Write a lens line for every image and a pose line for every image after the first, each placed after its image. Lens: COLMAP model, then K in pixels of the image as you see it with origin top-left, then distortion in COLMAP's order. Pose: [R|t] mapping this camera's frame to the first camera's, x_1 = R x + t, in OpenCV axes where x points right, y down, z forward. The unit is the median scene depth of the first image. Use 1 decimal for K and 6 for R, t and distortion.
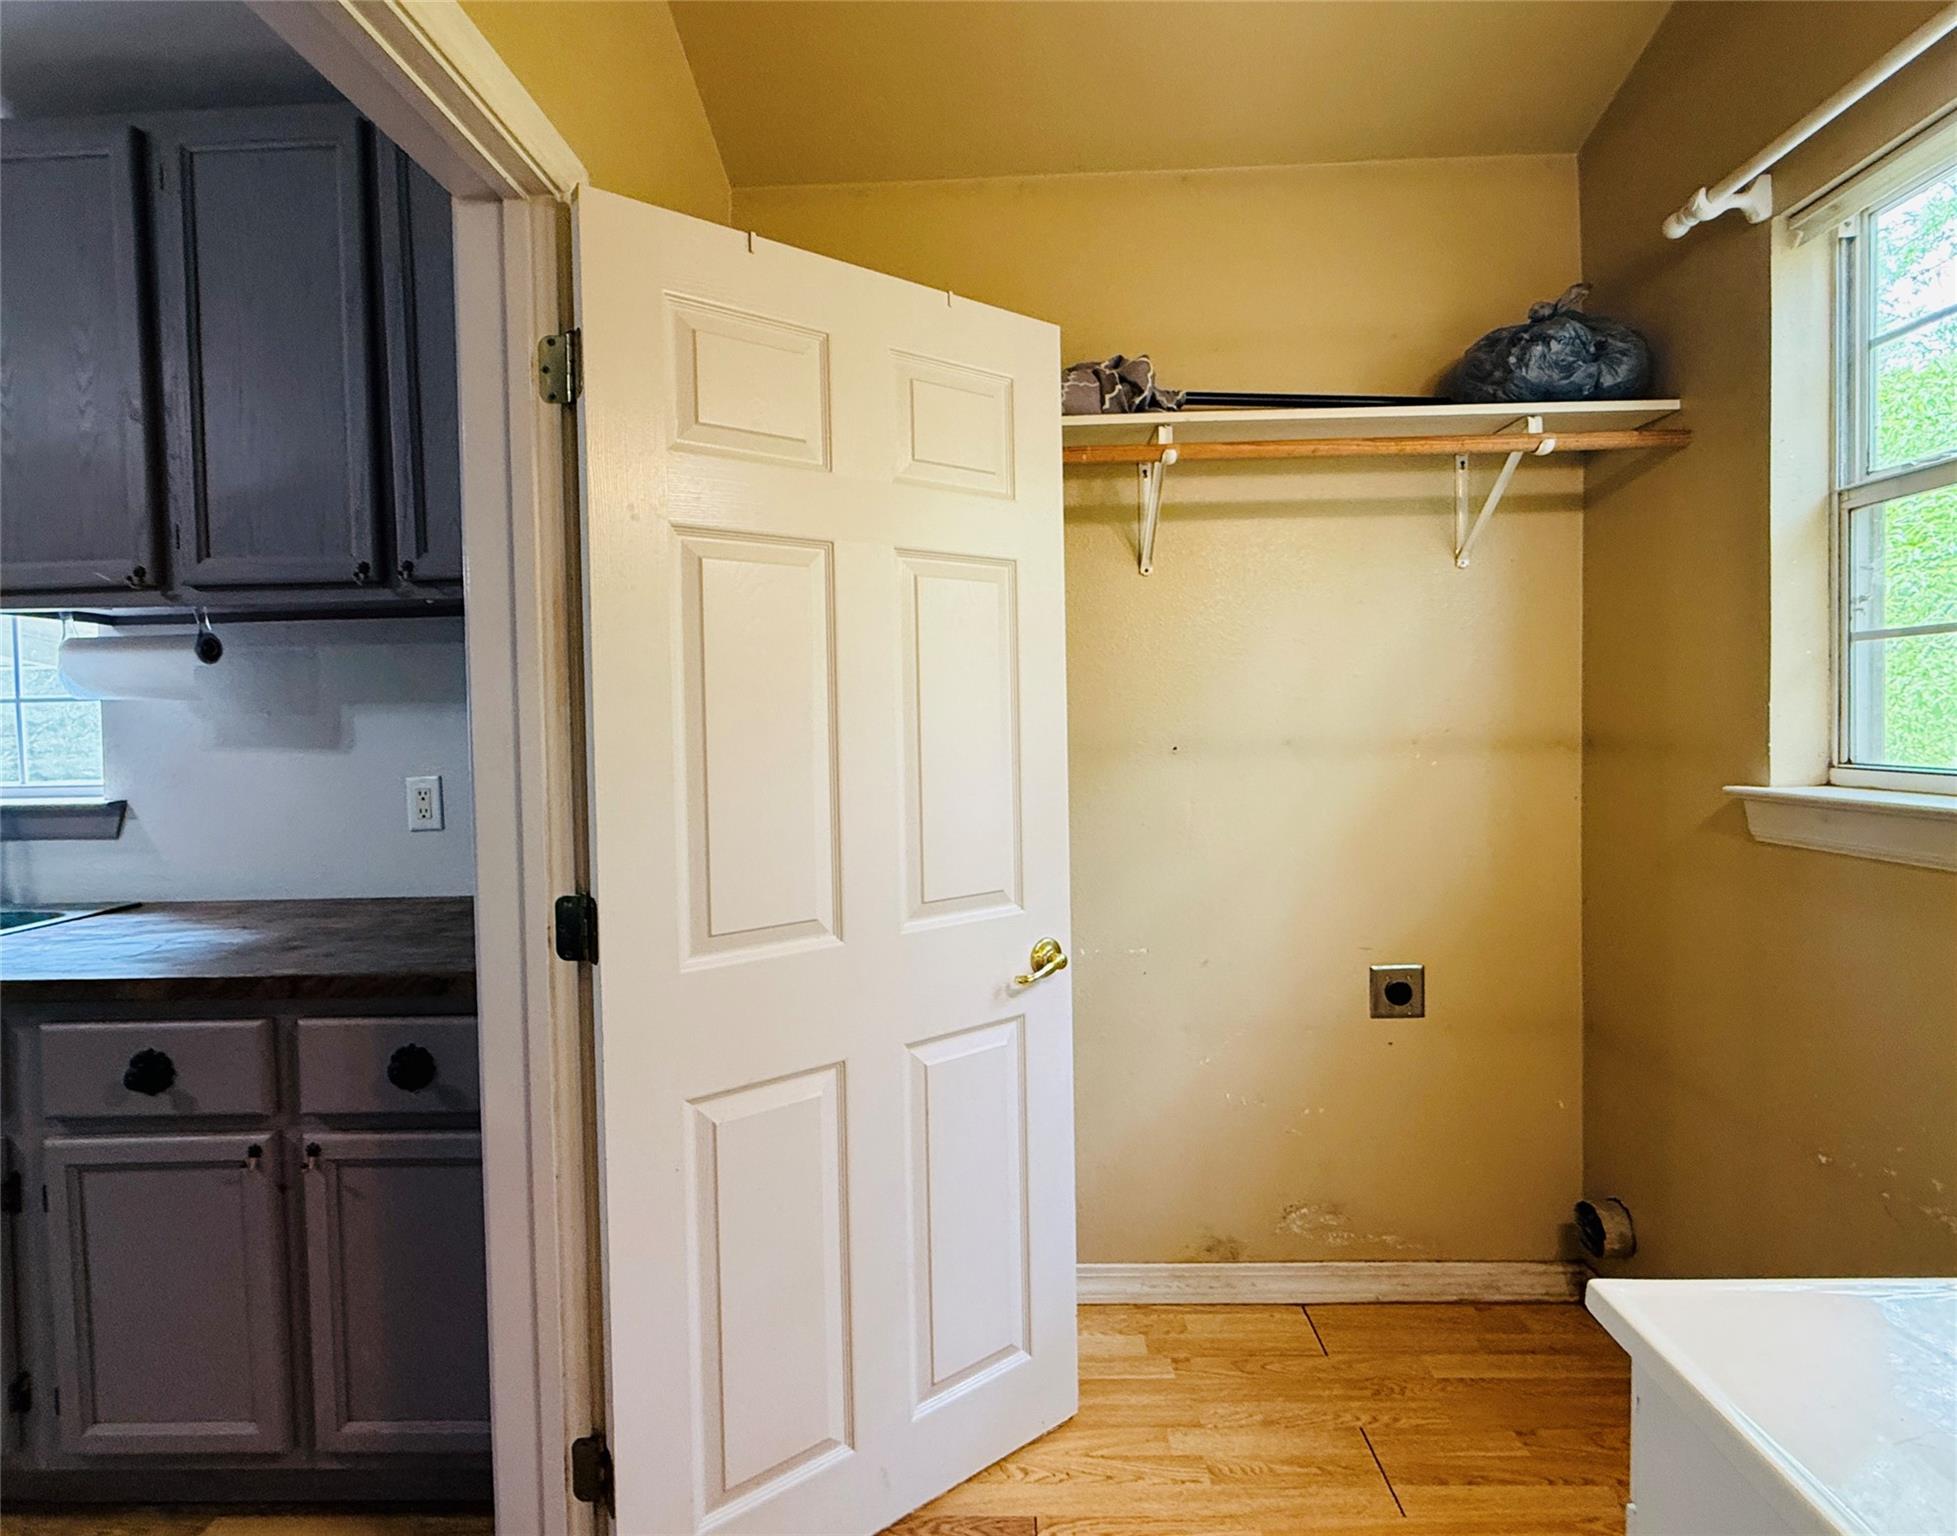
lens RADIAL K [[935.8, 0, 987.0], [0, 935.8, 737.5], [0, 0, 1]] dist [0.000150, -0.000056]
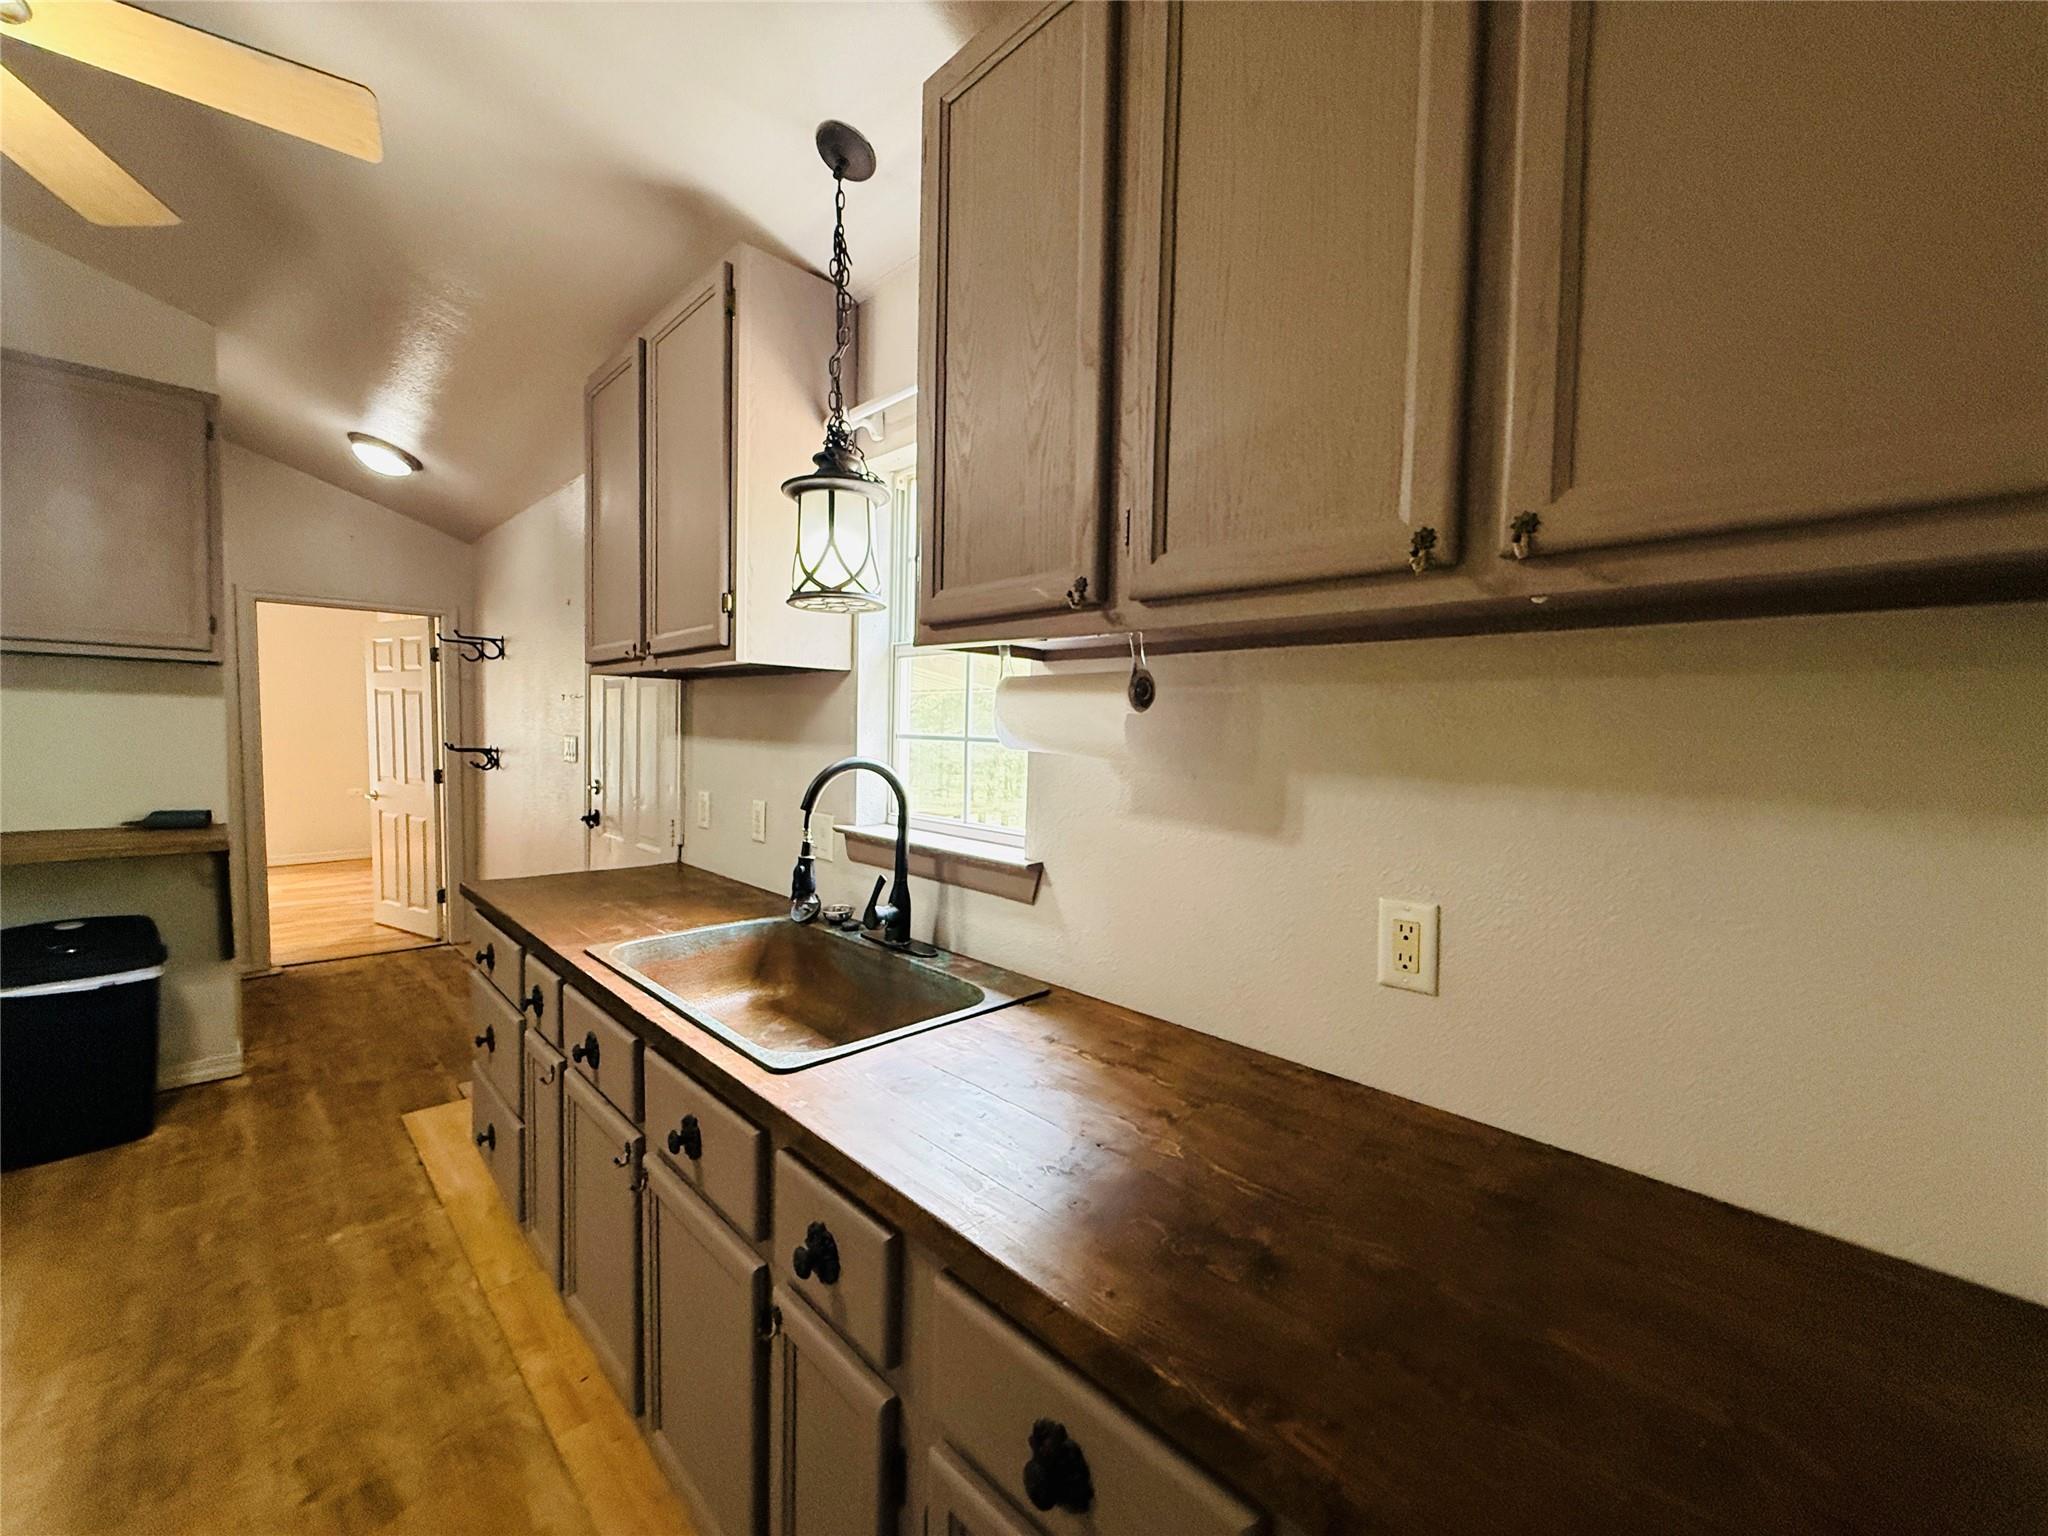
lens RADIAL K [[814.2, 0, 1019.6], [0, 814.2, 769.8], [0, 0, 1]] dist [0.000994, -0.000071]
pose [[0.723078, 0.073575, -0.686837, -0.467389], [-0.056593, 0.997279, 0.047251, -0.059109], [0.688444, 0.004704, 0.725274, 0.482761]]
